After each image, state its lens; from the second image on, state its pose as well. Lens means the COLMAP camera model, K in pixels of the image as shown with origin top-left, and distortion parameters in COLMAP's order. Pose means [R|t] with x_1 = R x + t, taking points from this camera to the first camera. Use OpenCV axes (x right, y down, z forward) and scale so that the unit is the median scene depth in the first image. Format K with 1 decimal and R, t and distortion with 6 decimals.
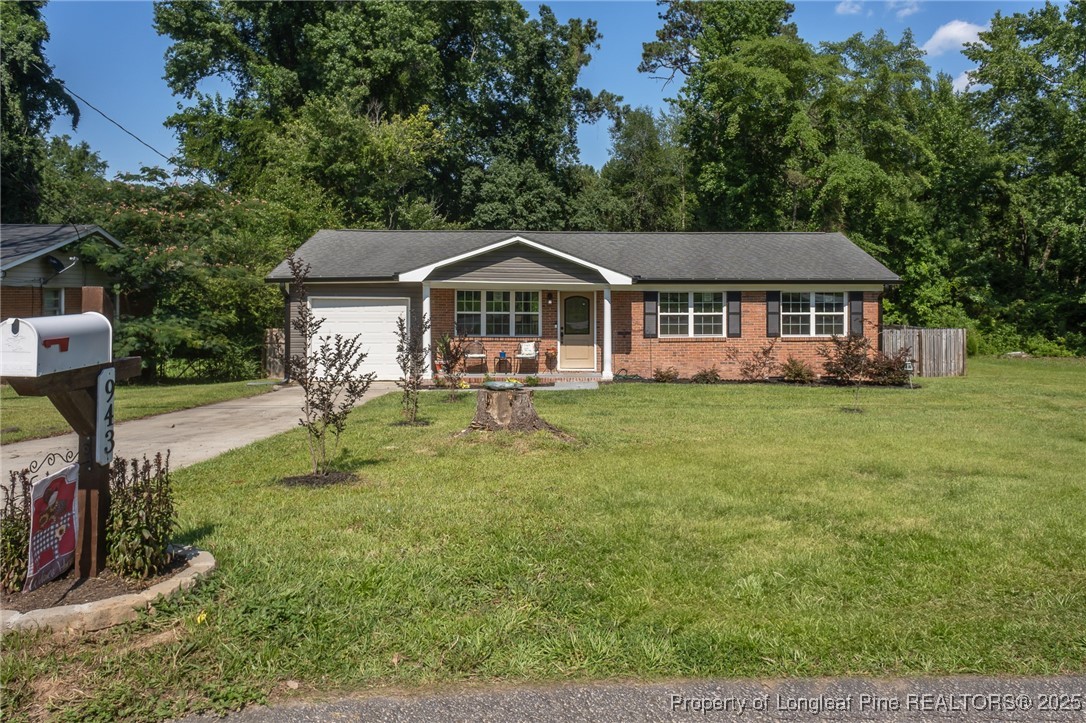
lens RADIAL K [[760.3, 0, 611.2], [0, 760.3, 293.6], [0, 0, 1]] dist [0.005319, 0.000889]
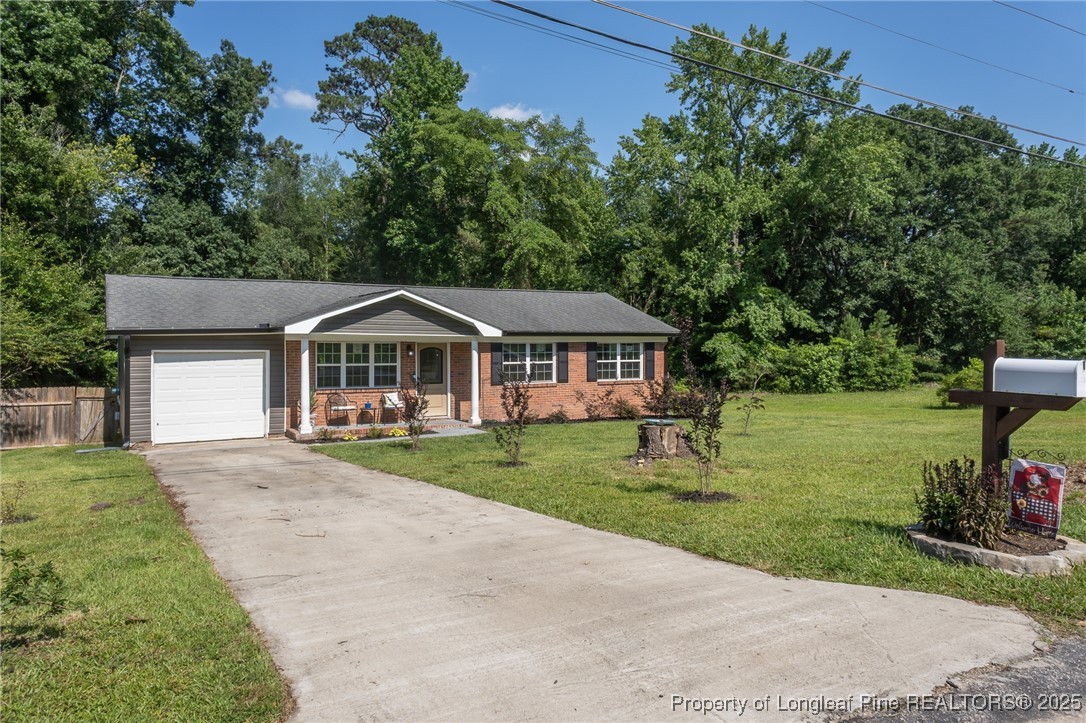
lens RADIAL K [[737.2, 0, 541.4], [0, 737.2, 345.9], [0, 0, 1]] dist [0.001791, -0.027455]
pose [[0.896392, -0.004692, 0.443238, -0.189621], [0.003717, 0.999988, 0.003069, -0.000804], [-0.443248, -0.001104, 0.896399, 0.009040]]
